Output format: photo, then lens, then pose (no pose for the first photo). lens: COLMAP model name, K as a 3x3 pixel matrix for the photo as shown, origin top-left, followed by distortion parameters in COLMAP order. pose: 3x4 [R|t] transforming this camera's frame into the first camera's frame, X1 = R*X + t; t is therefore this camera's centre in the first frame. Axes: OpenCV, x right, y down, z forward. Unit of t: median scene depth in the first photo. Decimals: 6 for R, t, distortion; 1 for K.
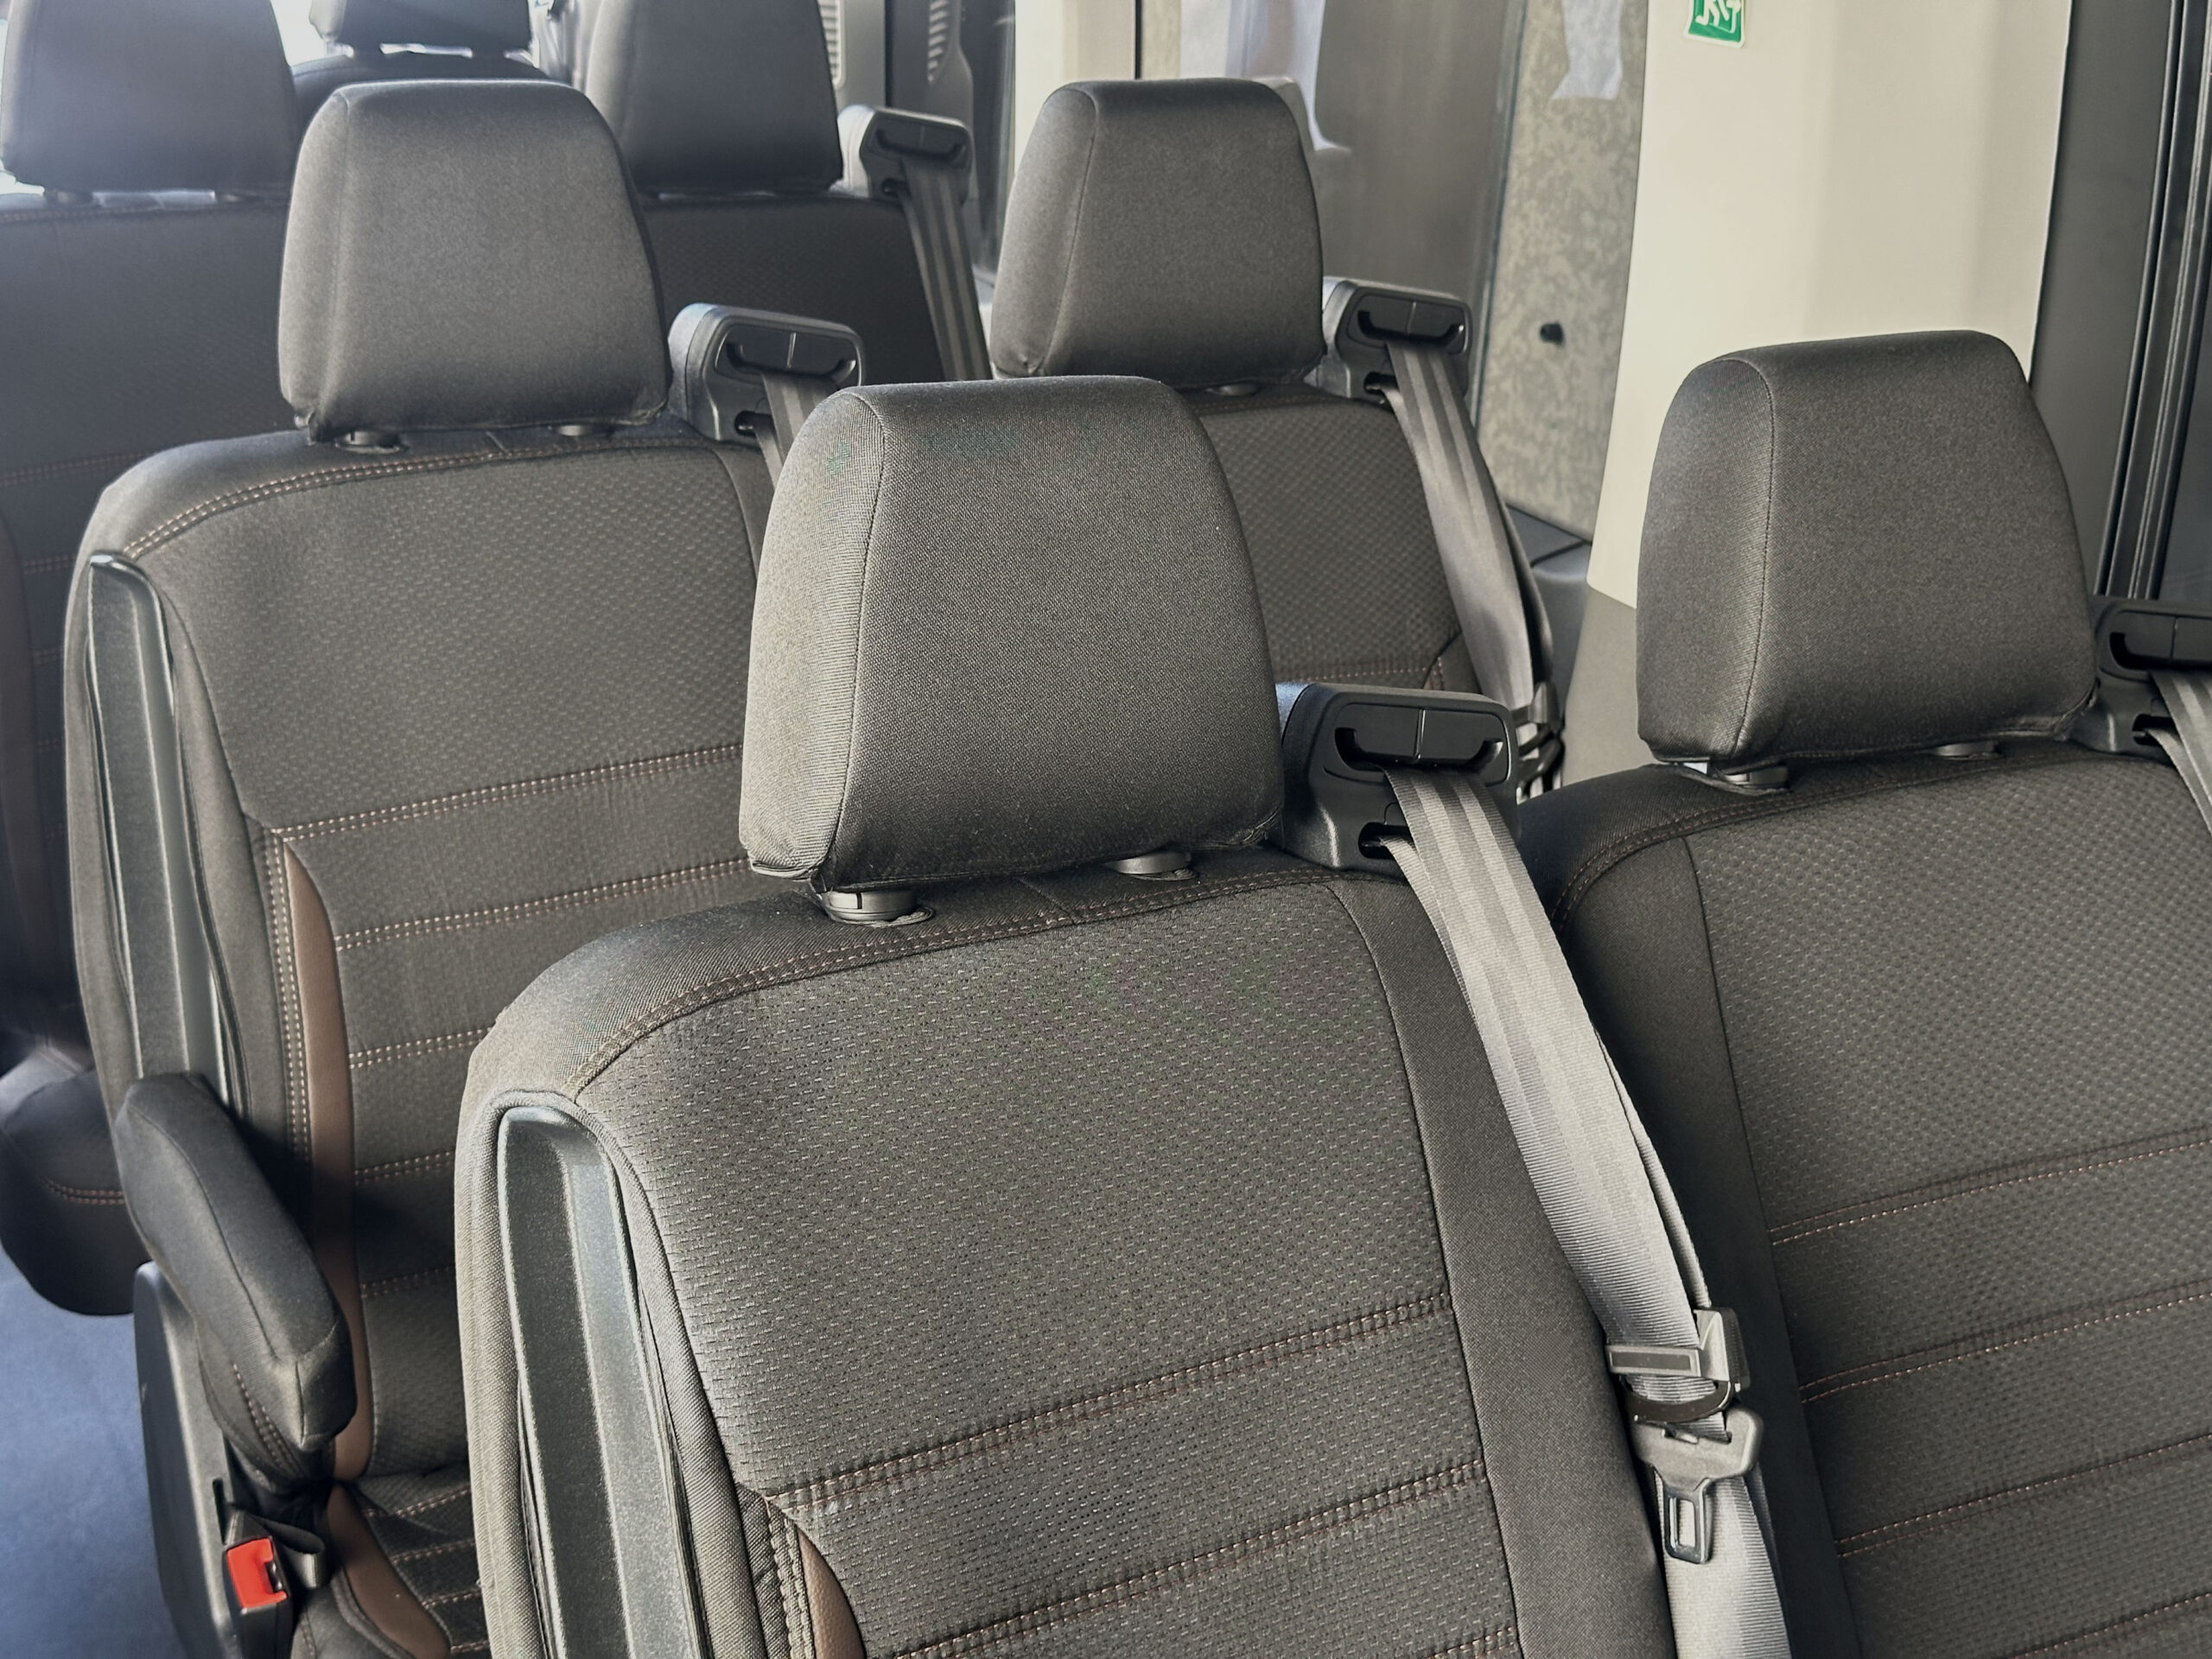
lens RADIAL K [[3060.1, 0, 1106.0], [0, 3060.1, 829.5], [0, 0, 1]] dist [0.077593, -0.094729]
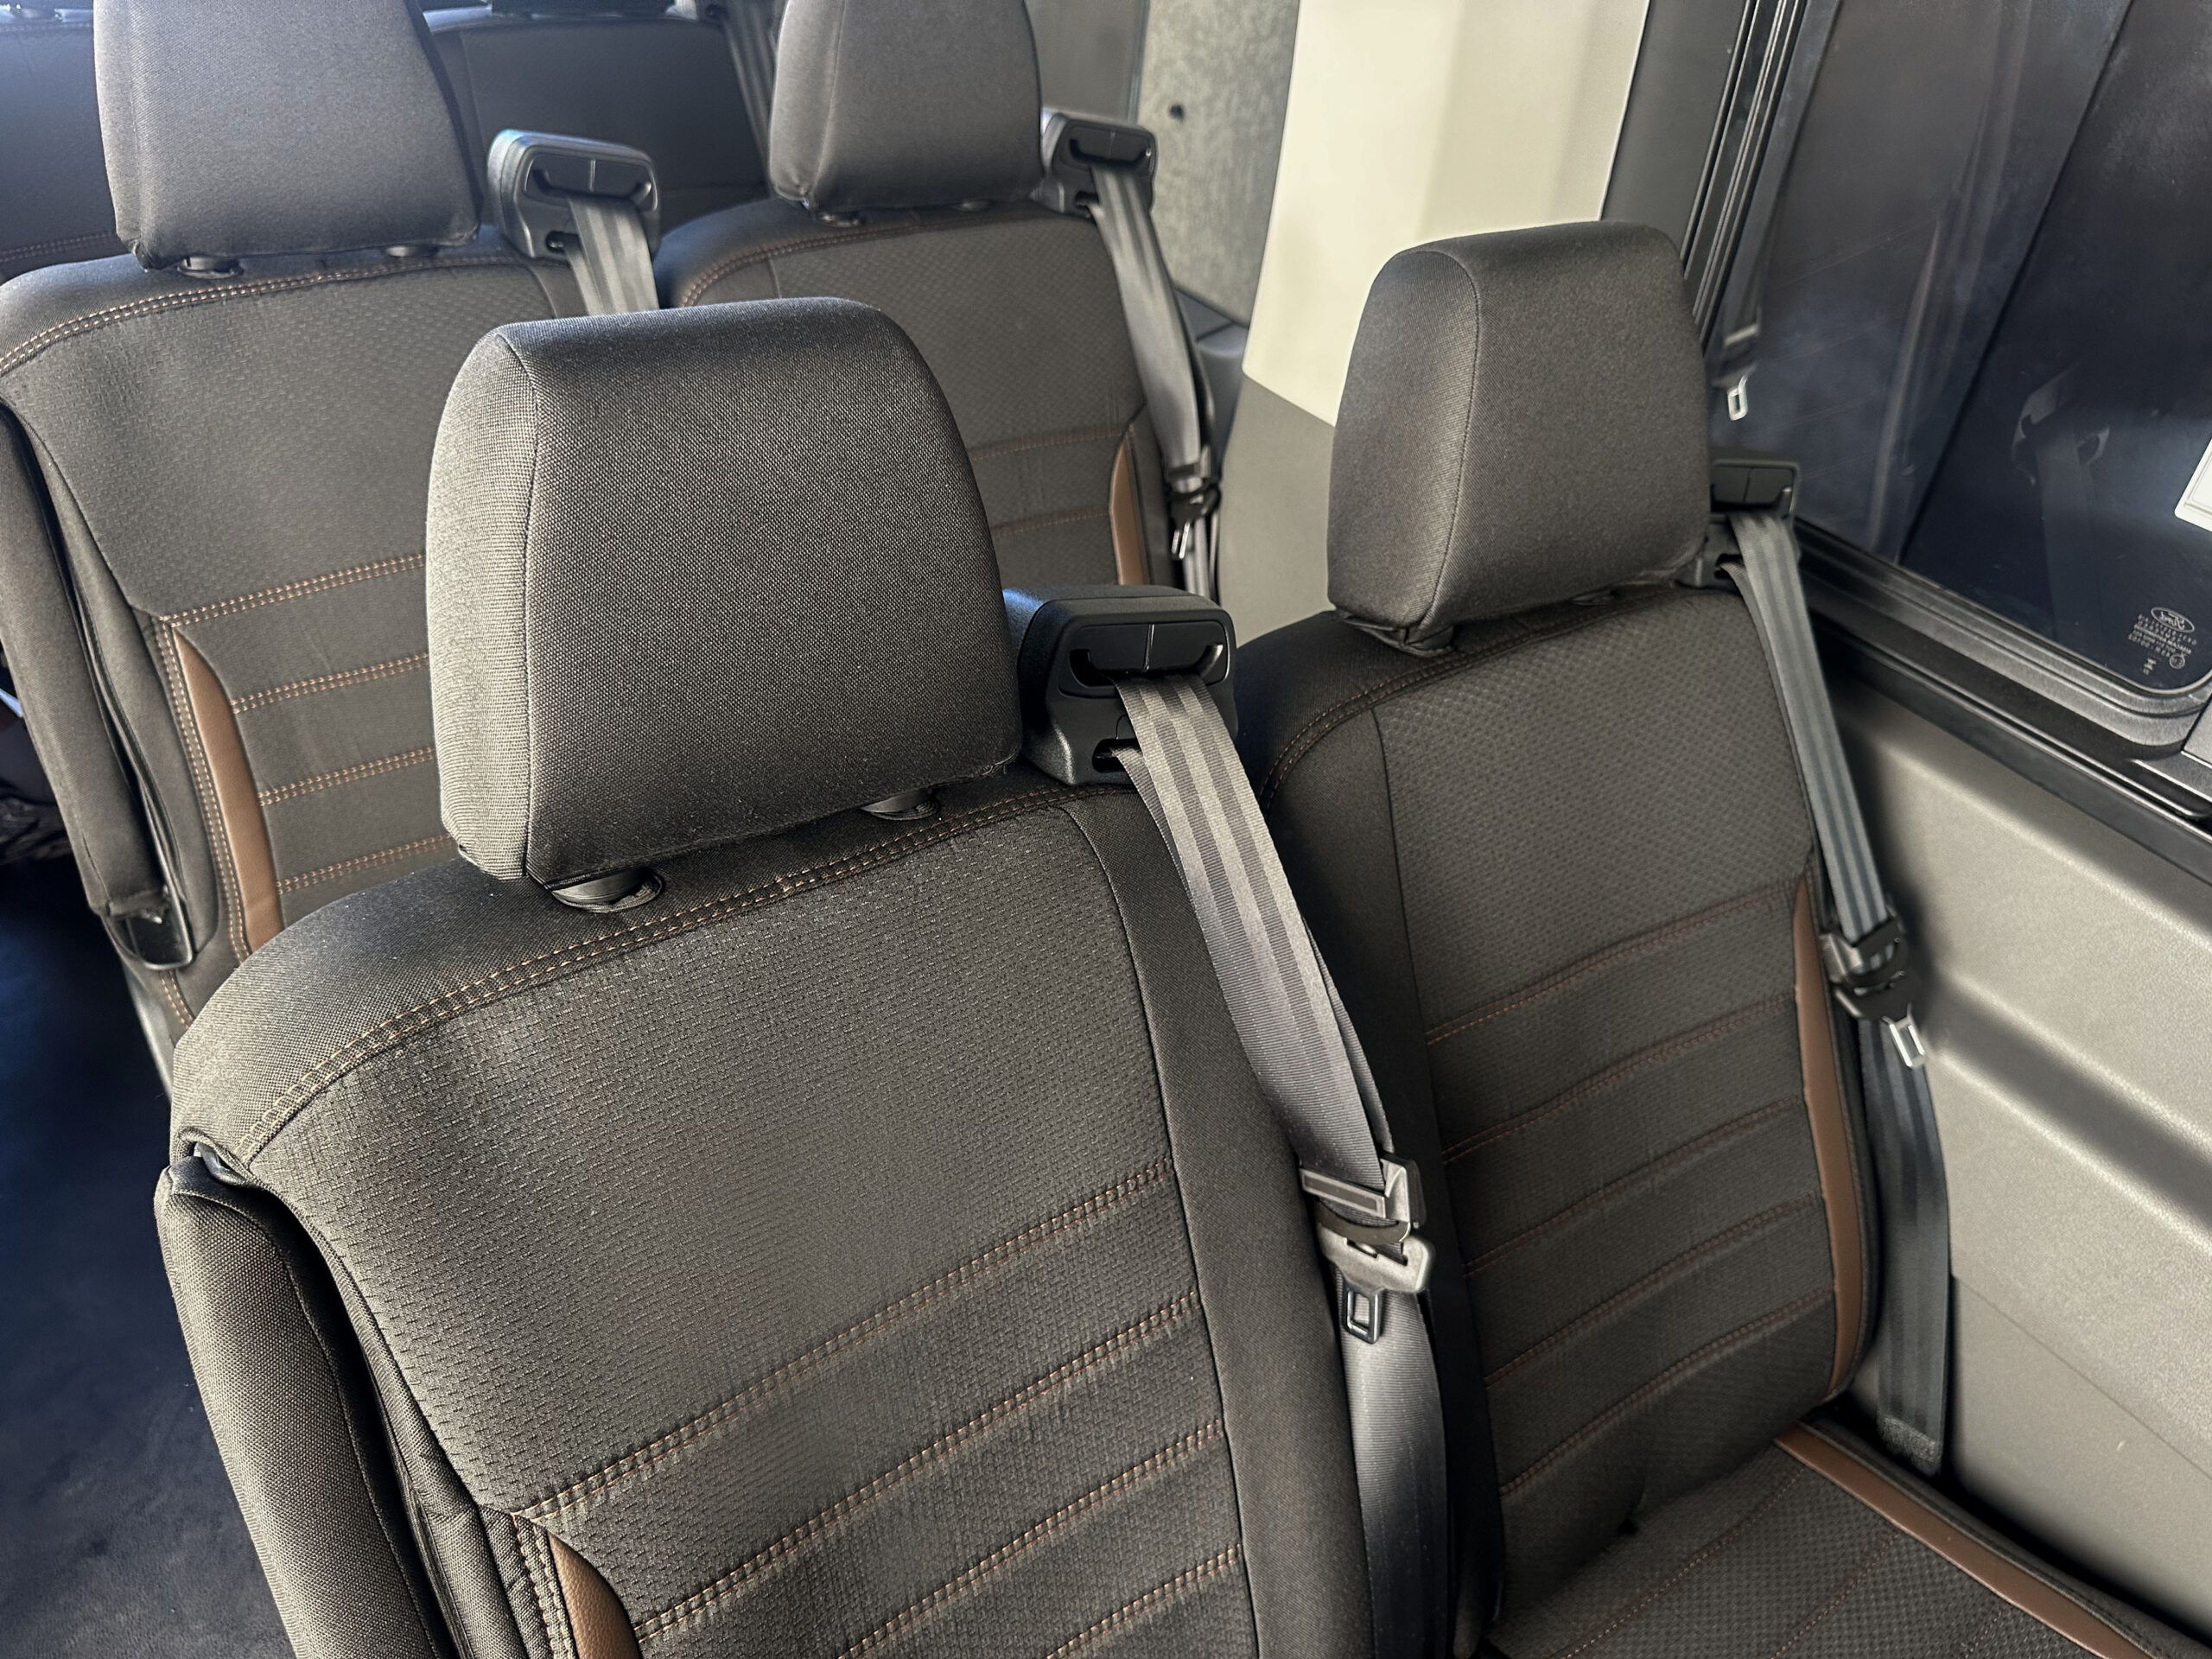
lens RADIAL K [[1583.1, 0, 1119.2], [0, 1583.1, 858.1], [0, 0, 1]] dist [0.085255, -0.183403]
pose [[0.992550, -0.028028, 0.118574, 0.019102], [-0.006813, 0.958892, 0.283689, -0.085823], [-0.121651, -0.282384, 0.951557, 0.341923]]
